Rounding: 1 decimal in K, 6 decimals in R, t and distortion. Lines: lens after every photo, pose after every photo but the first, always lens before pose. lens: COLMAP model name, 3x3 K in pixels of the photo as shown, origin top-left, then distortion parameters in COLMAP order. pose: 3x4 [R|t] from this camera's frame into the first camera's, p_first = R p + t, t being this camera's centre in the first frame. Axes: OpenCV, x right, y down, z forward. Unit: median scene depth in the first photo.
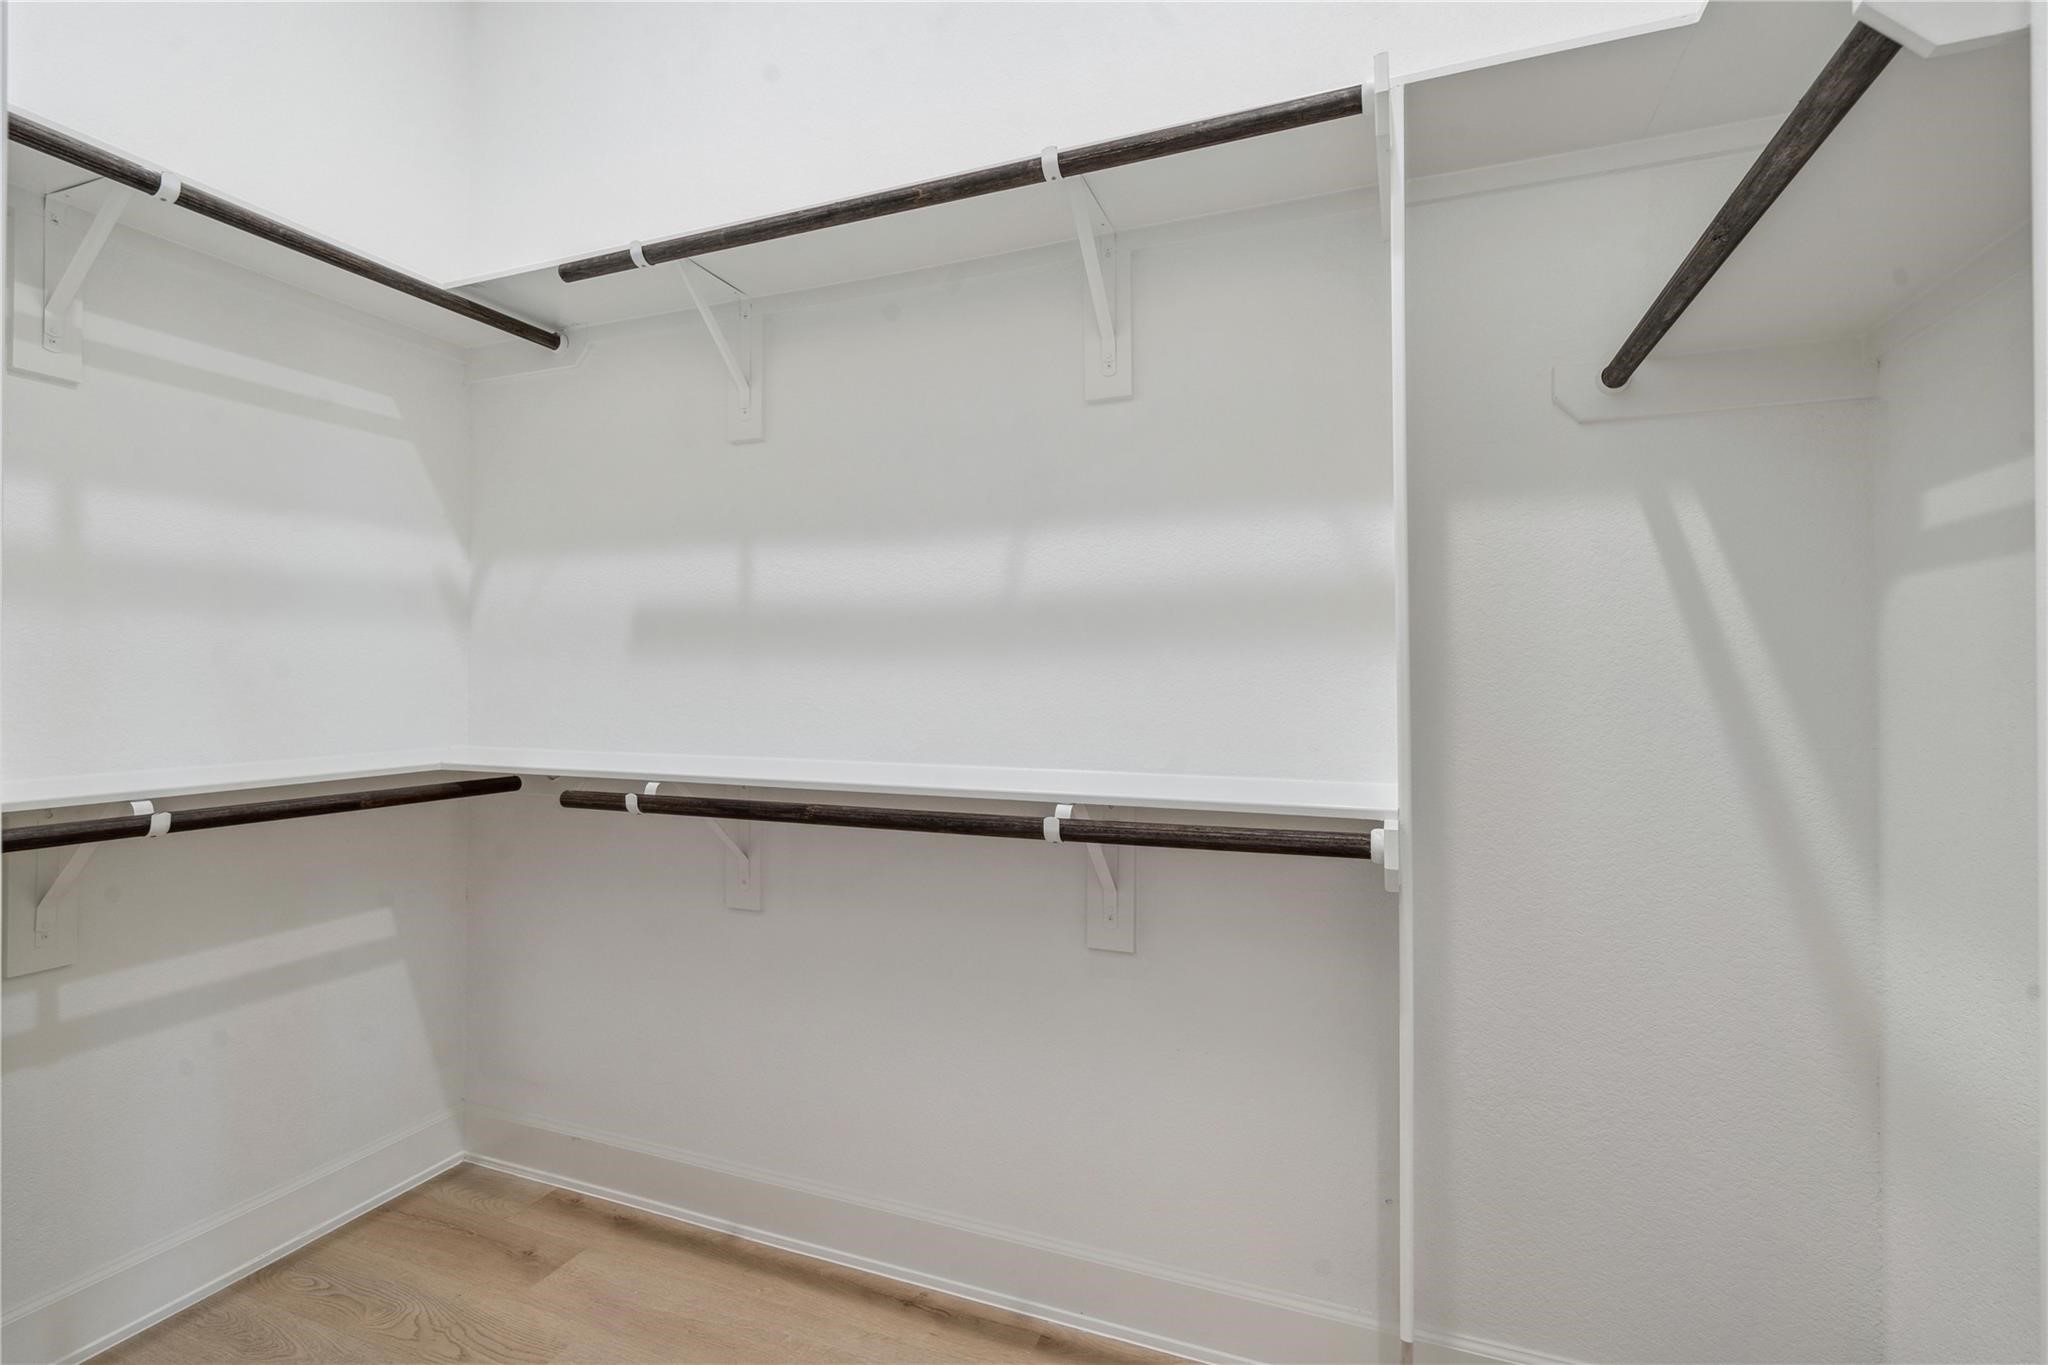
lens RADIAL K [[937.1, 0, 1010.9], [0, 937.1, 681.8], [0, 0, 1]] dist [-0.001300, 0.000824]
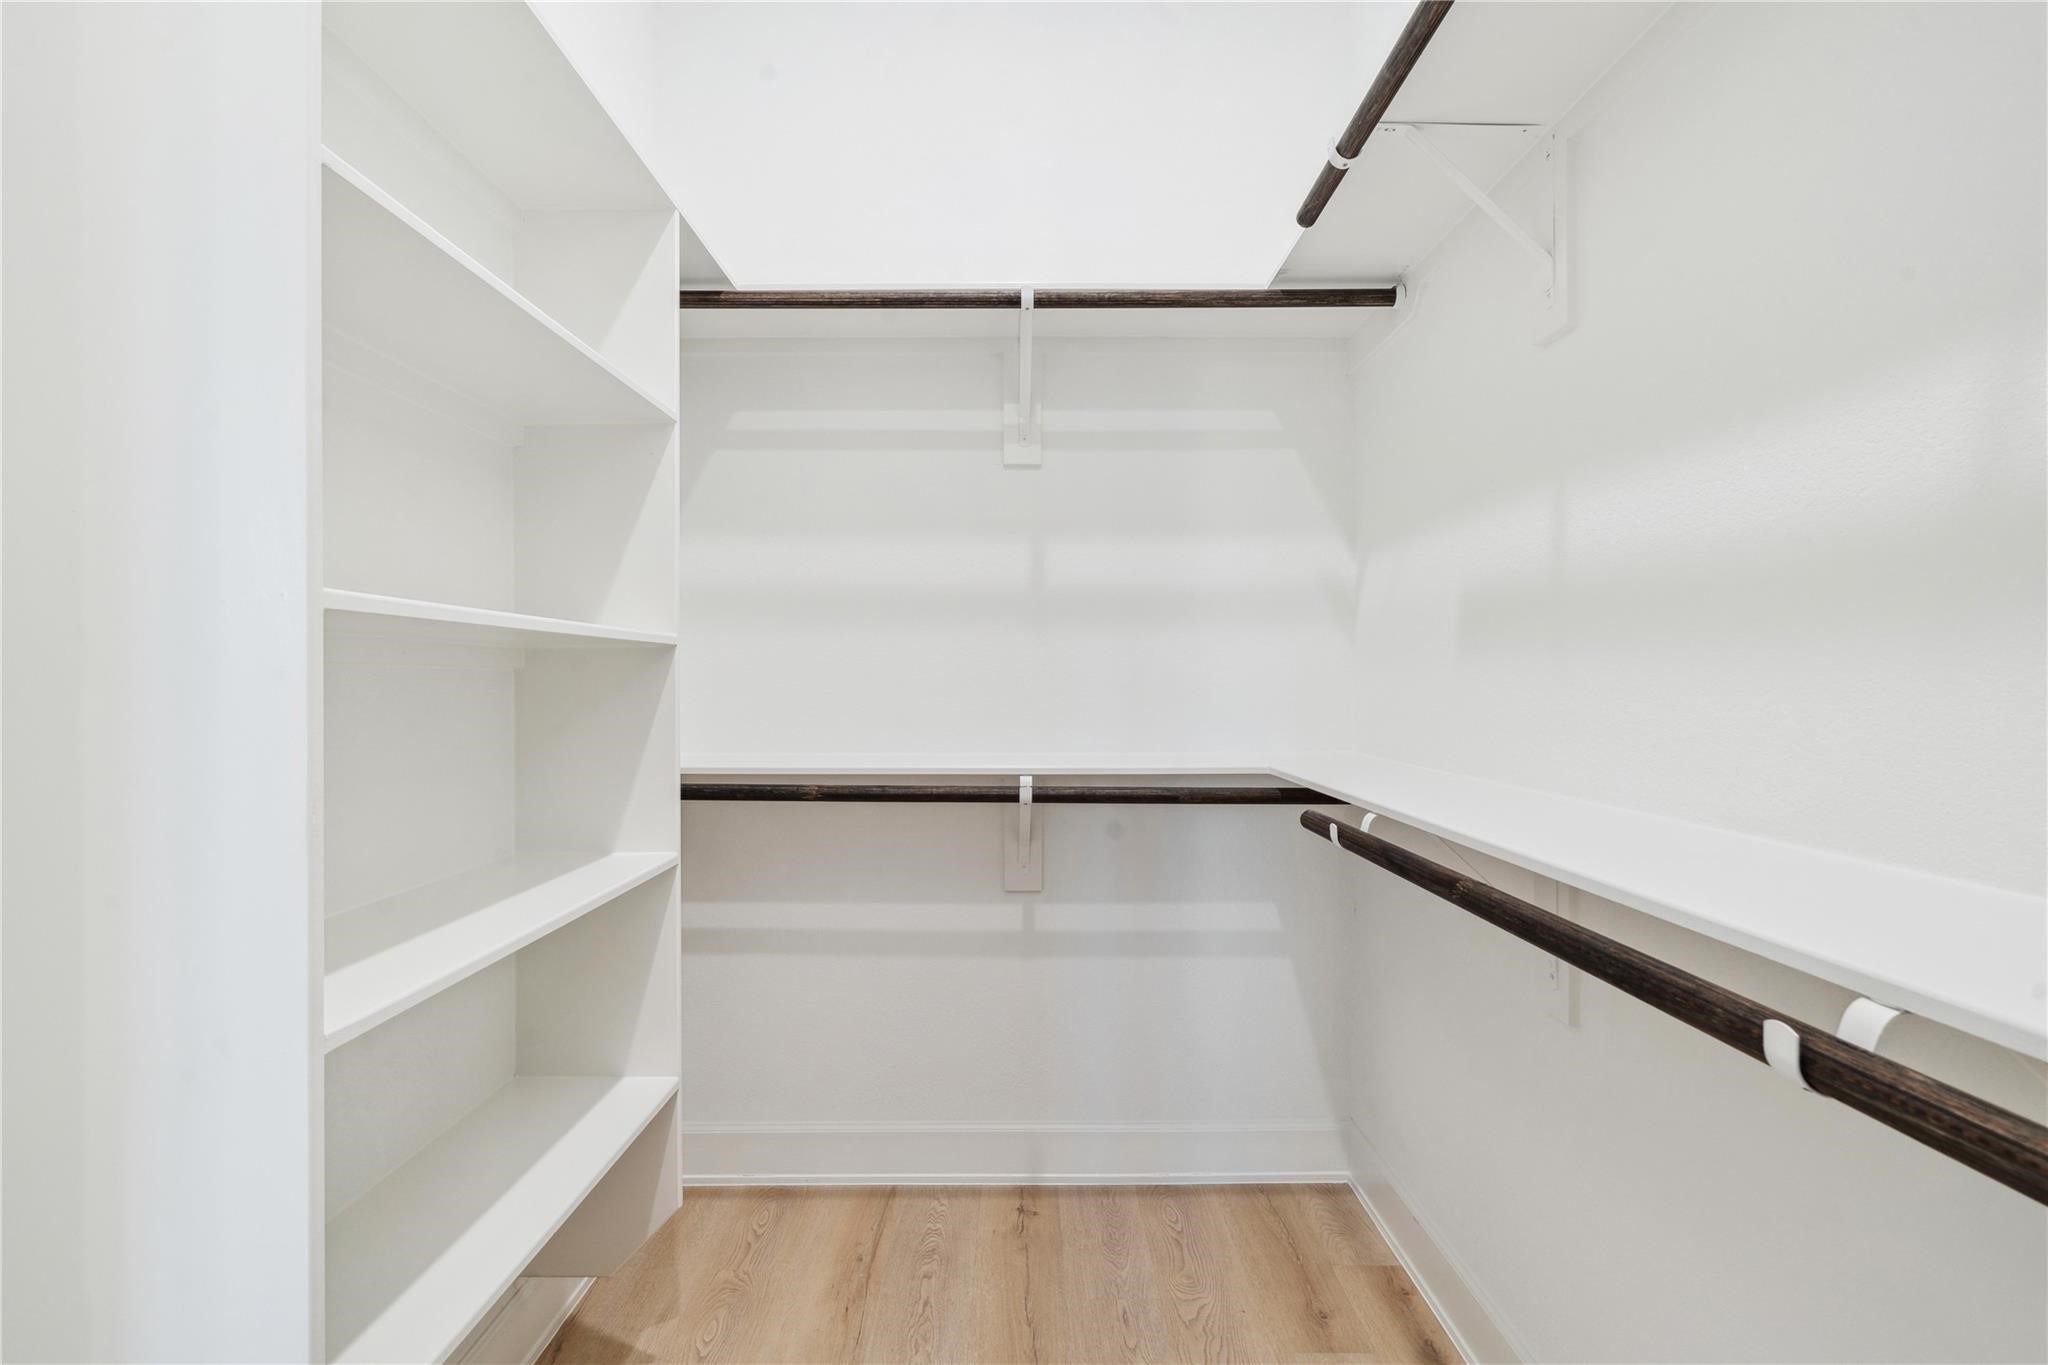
lens RADIAL K [[937.1, 0, 1018.9], [0, 937.1, 679.8], [0, 0, 1]] dist [-0.001300, 0.000824]
pose [[0.375290, -0.000307, -0.926907, 0.221586], [-0.002023, 0.999997, -0.001150, -0.003699], [0.926905, 0.002306, 0.375288, 0.397635]]
